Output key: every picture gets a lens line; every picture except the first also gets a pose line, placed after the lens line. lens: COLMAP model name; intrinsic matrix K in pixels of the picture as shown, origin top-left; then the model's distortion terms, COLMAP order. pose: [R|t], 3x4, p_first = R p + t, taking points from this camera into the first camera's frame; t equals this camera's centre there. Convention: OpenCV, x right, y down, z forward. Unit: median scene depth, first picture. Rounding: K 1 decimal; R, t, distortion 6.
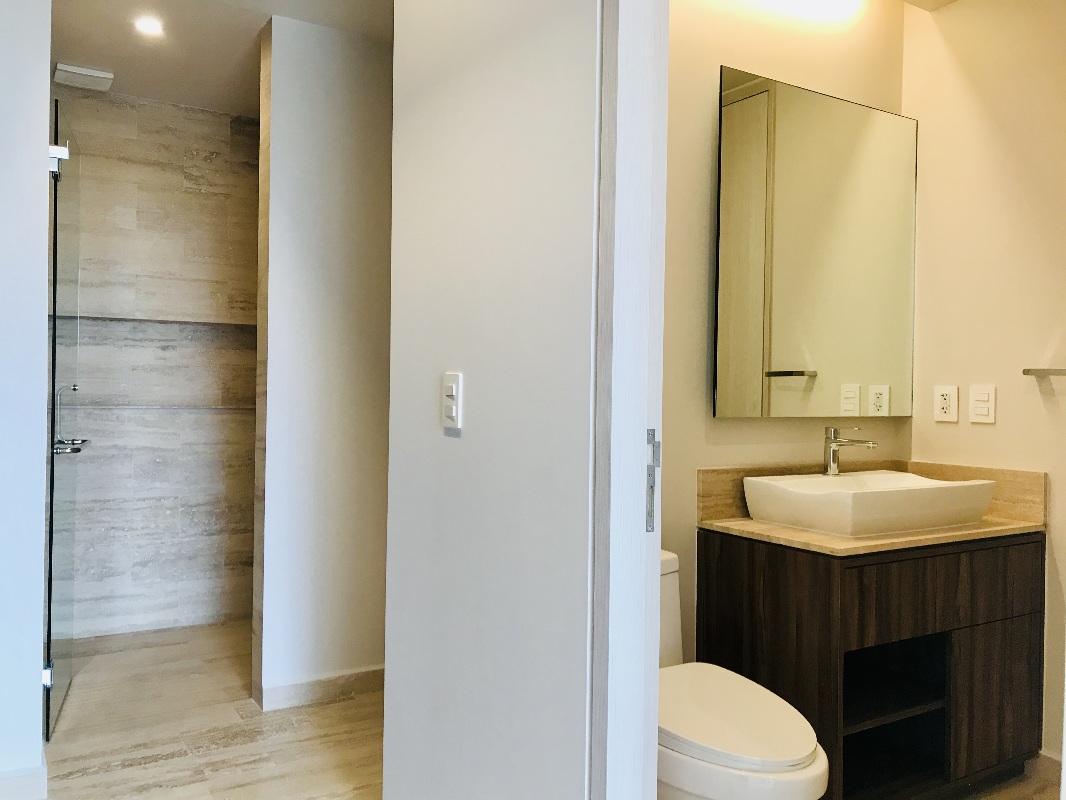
lens RADIAL K [[870.2, 0, 533.0], [0, 870.2, 400.0], [0, 0, 1]] dist [-0.006709, -0.003166]
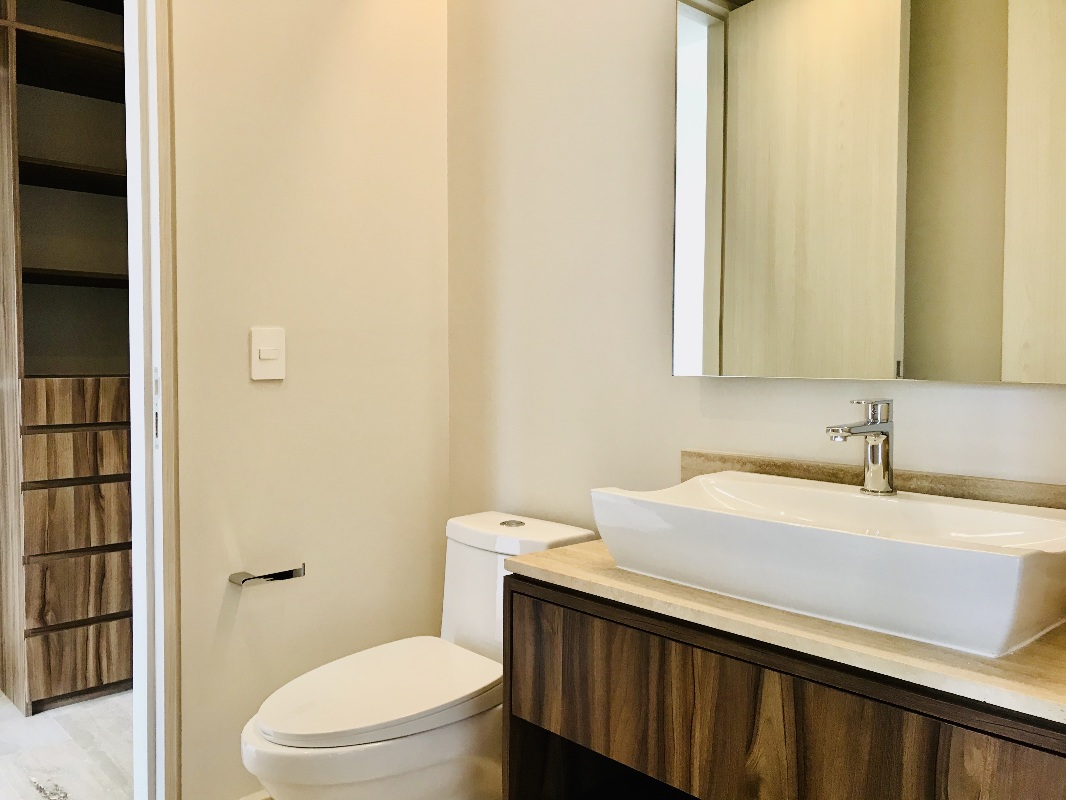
lens RADIAL K [[870.2, 0, 533.0], [0, 870.2, 400.0], [0, 0, 1]] dist [-0.006709, -0.003166]
pose [[0.204846, 0.035468, -0.978151, 0.916234], [-0.008363, 0.999370, 0.034486, 0.015686], [0.978759, 0.001116, 0.205013, 0.775287]]
